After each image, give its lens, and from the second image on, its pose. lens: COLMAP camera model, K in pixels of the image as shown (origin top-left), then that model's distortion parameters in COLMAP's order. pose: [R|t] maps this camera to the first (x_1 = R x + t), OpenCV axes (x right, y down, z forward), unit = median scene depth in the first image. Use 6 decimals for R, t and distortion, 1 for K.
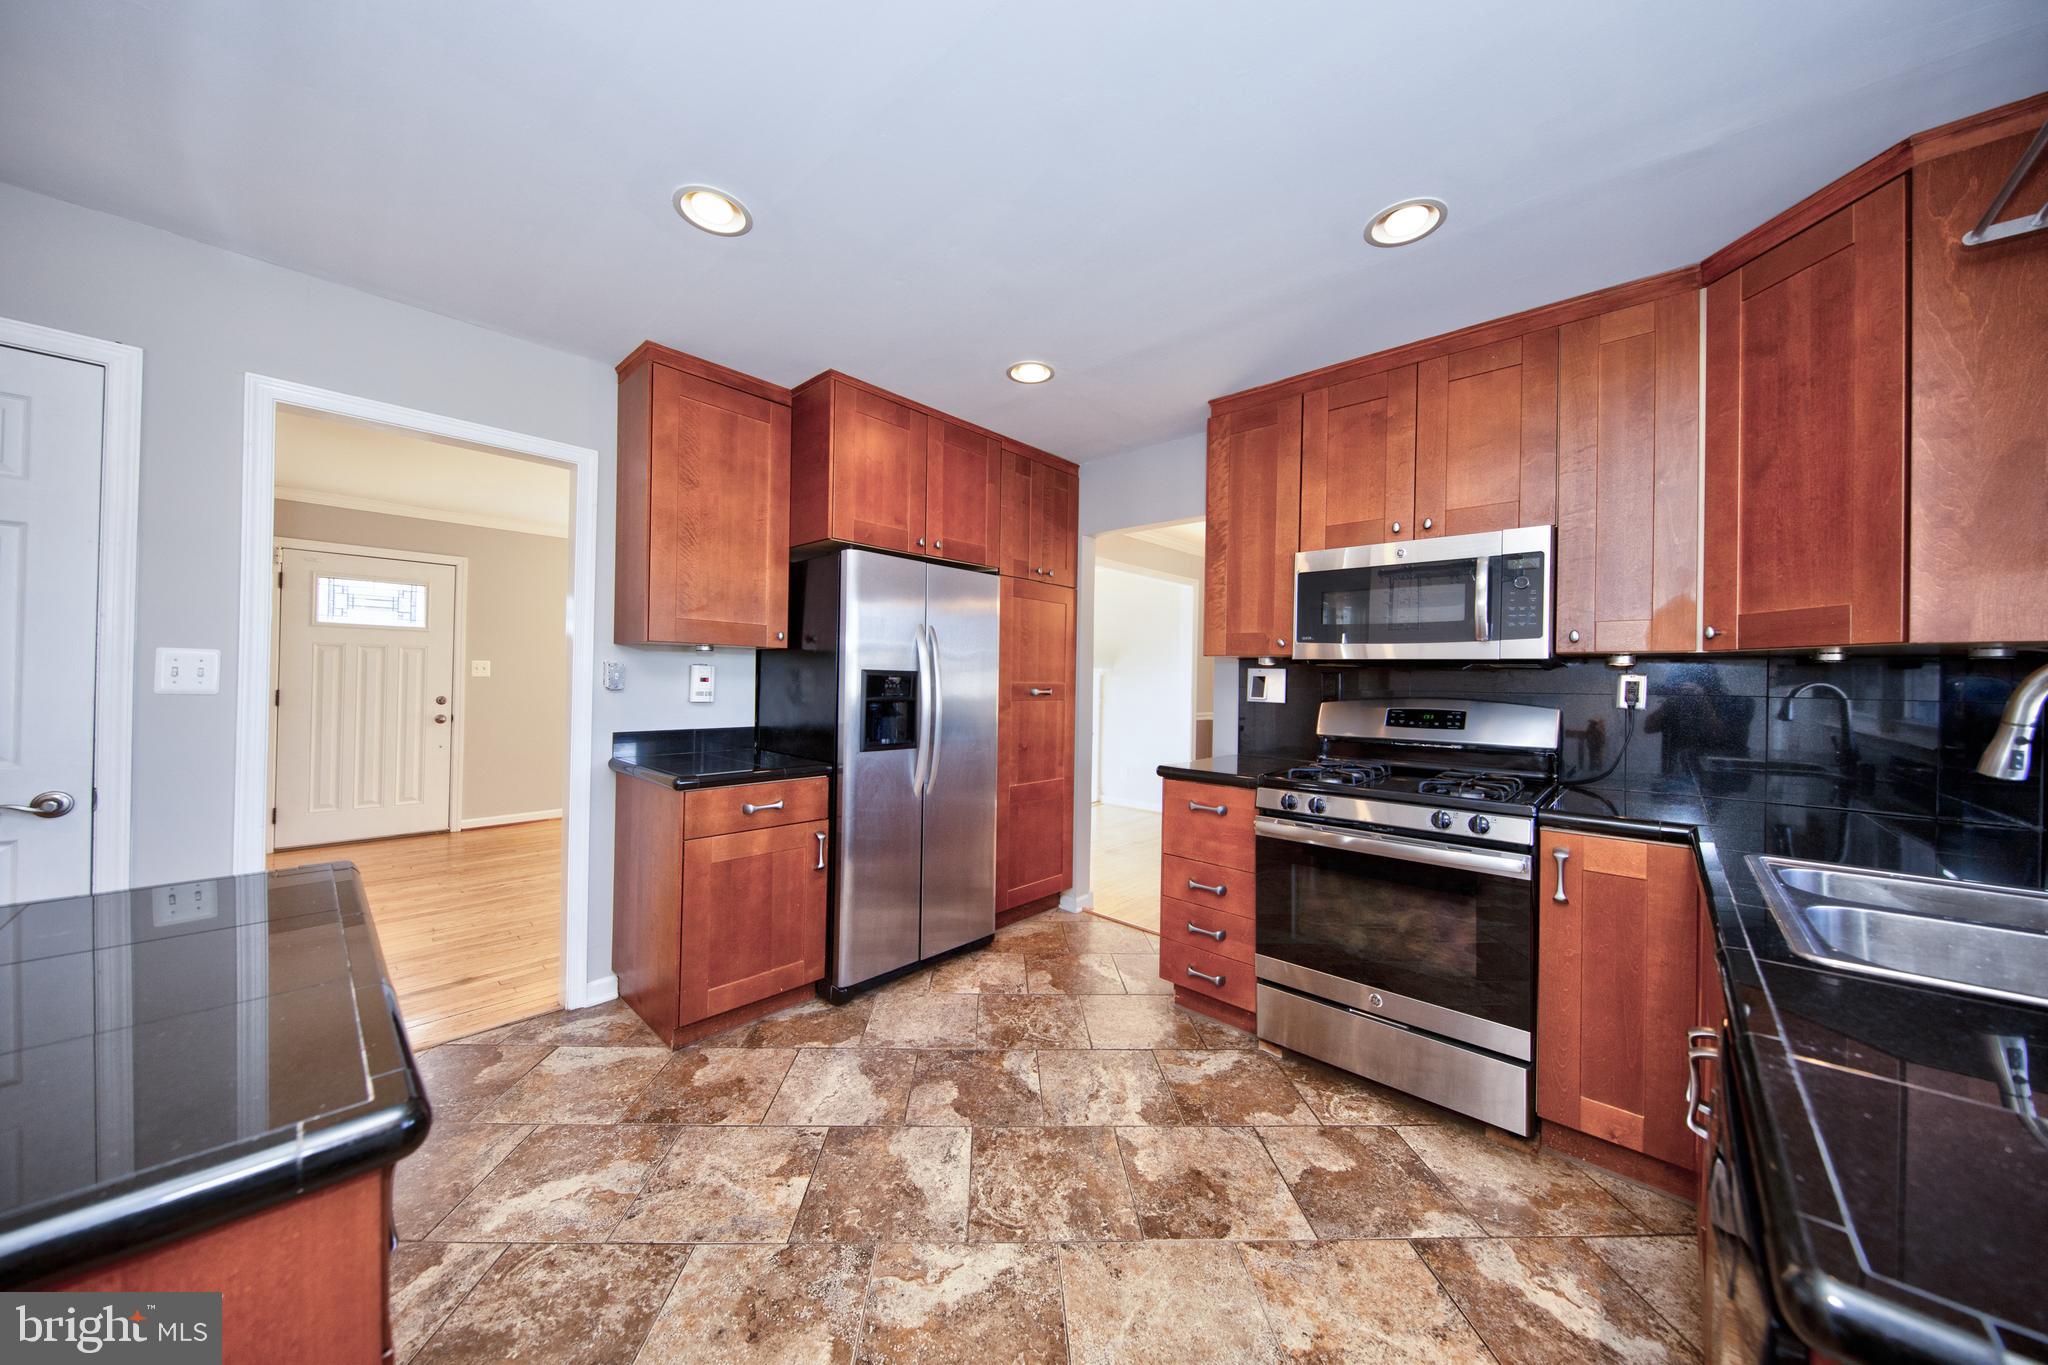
lens RADIAL K [[666.7, 0, 1016.4], [0, 666.7, 672.6], [0, 0, 1]] dist [-0.004619, -0.001717]
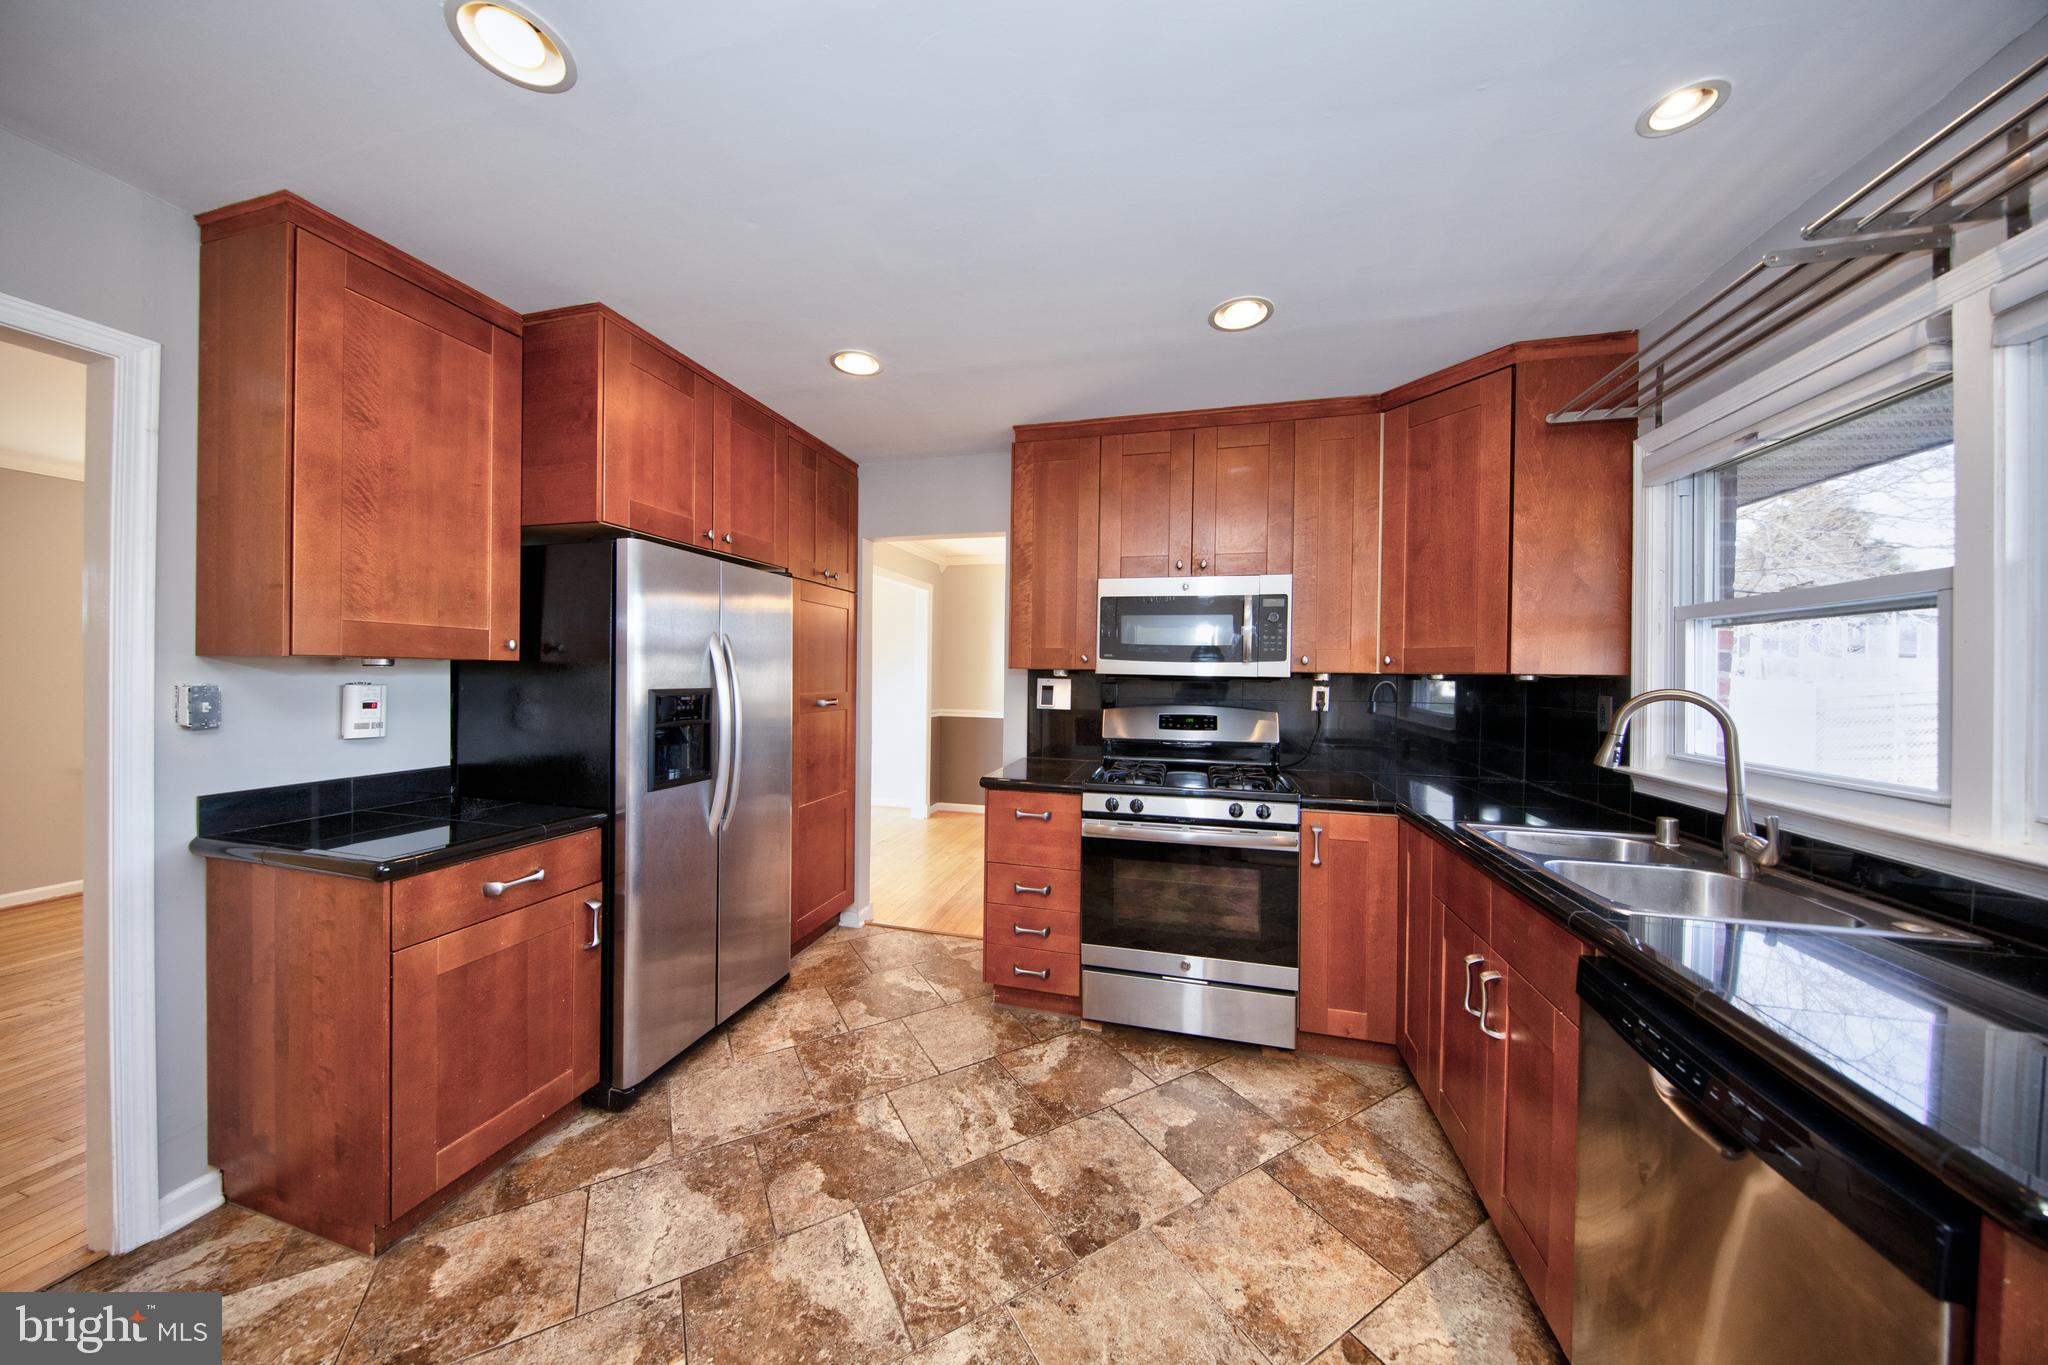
lens RADIAL K [[635.1, 0, 1004.2], [0, 635.1, 673.3], [0, 0, 1]] dist [-0.006187, -0.001251]
pose [[0.886265, -0.008244, 0.463105, -0.254582], [-0.000746, 0.999815, 0.019227, -0.048711], [-0.463178, -0.017386, 0.886095, 0.152136]]
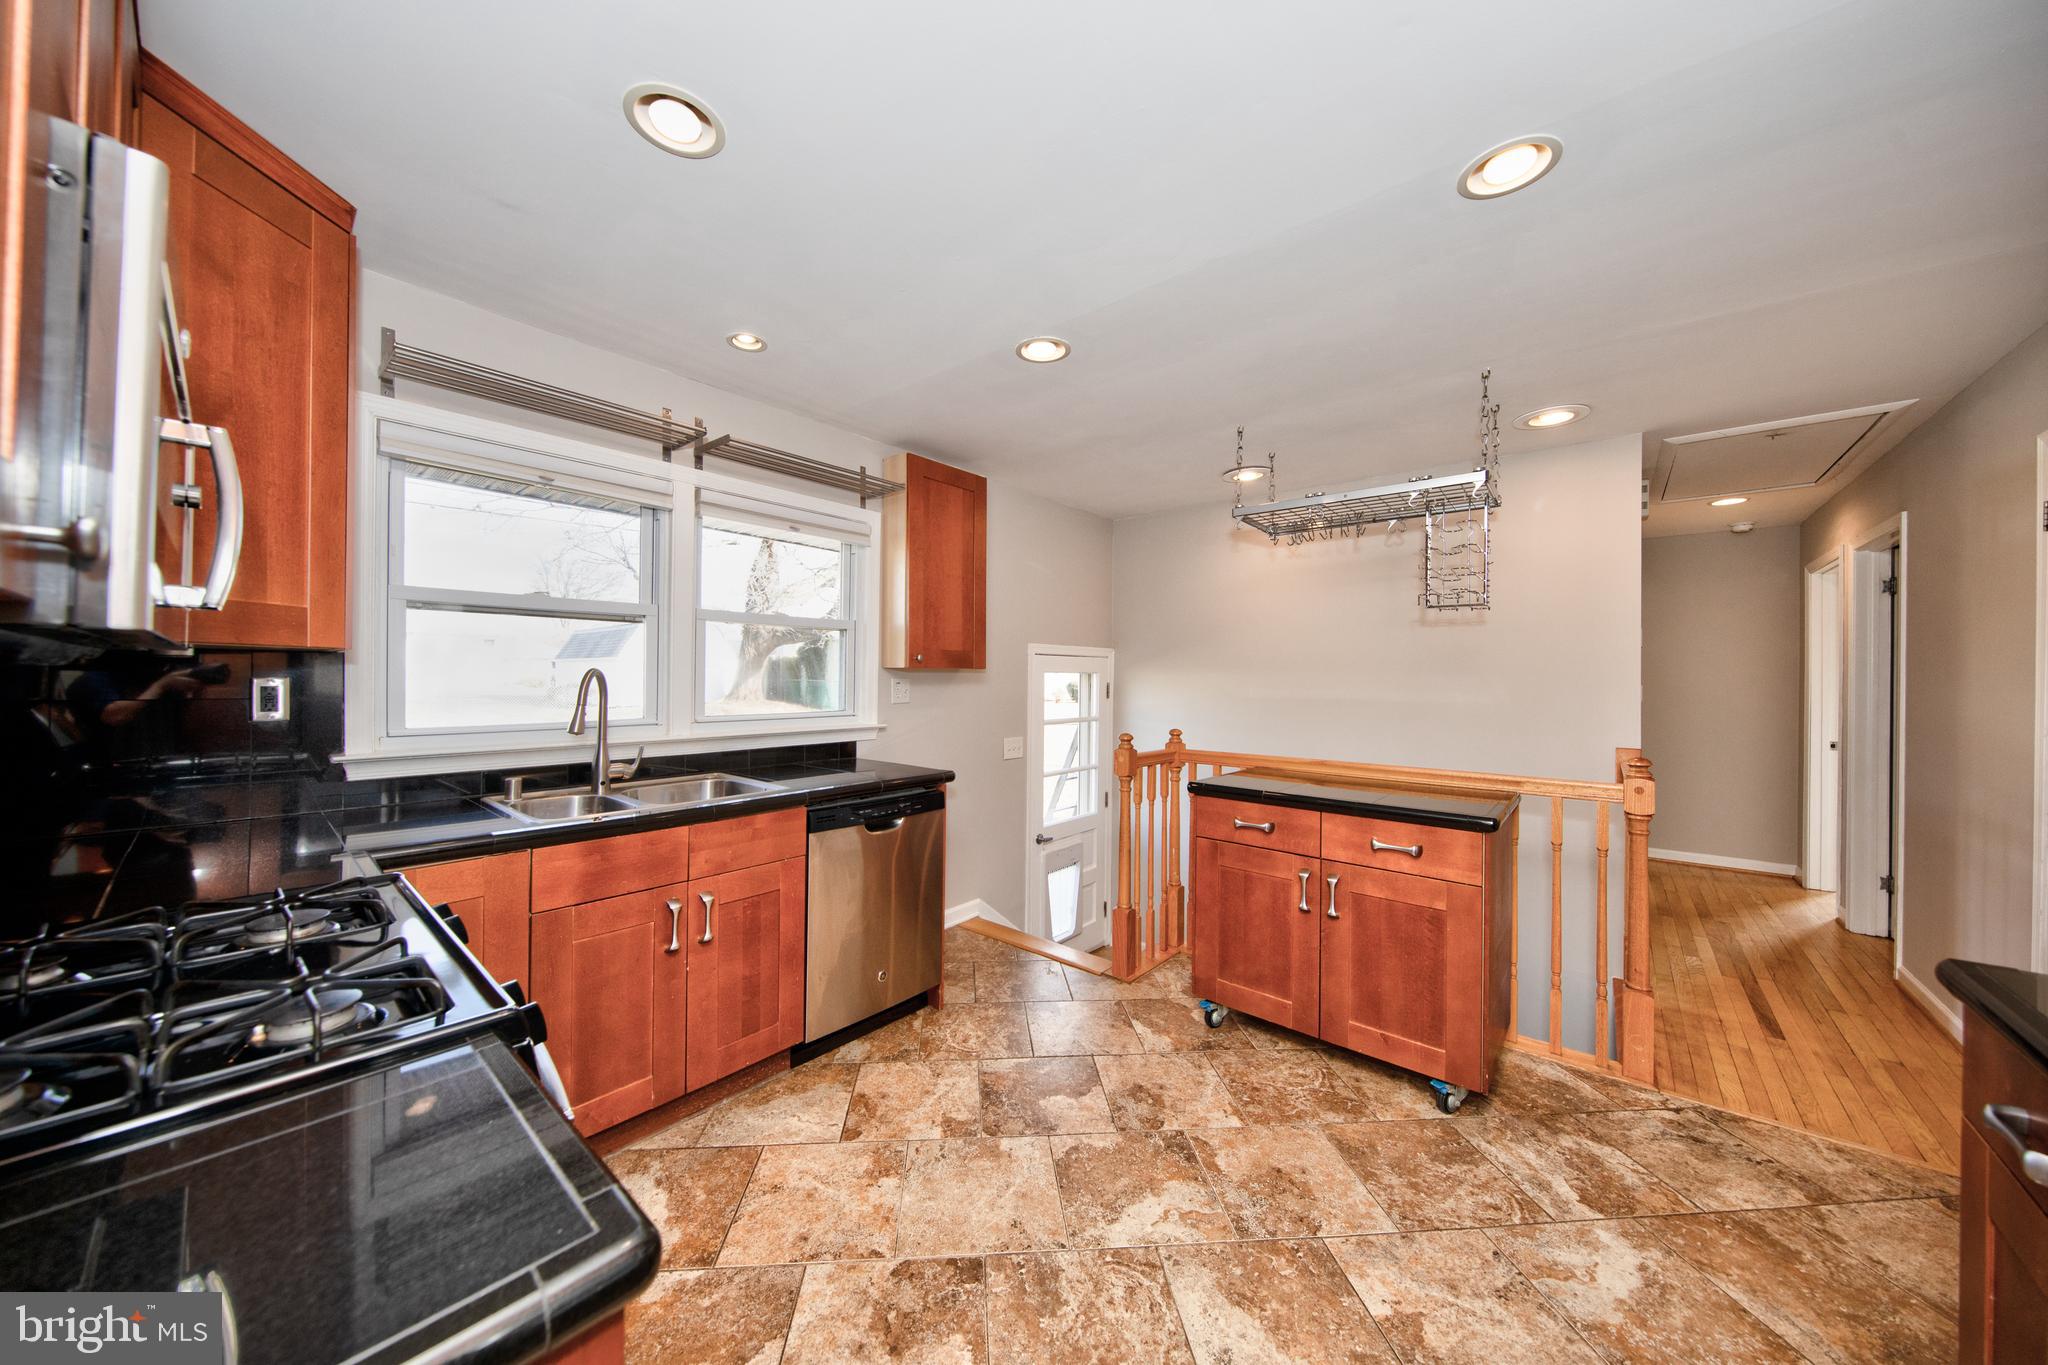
lens RADIAL K [[666.7, 0, 1032.7], [0, 666.7, 678.5], [0, 0, 1]] dist [-0.004619, -0.001717]
pose [[-0.997039, -0.029150, -0.071158, 0.157499], [-0.028591, 0.999552, -0.008873, -0.010740], [0.071385, -0.006813, -0.997426, 1.465147]]
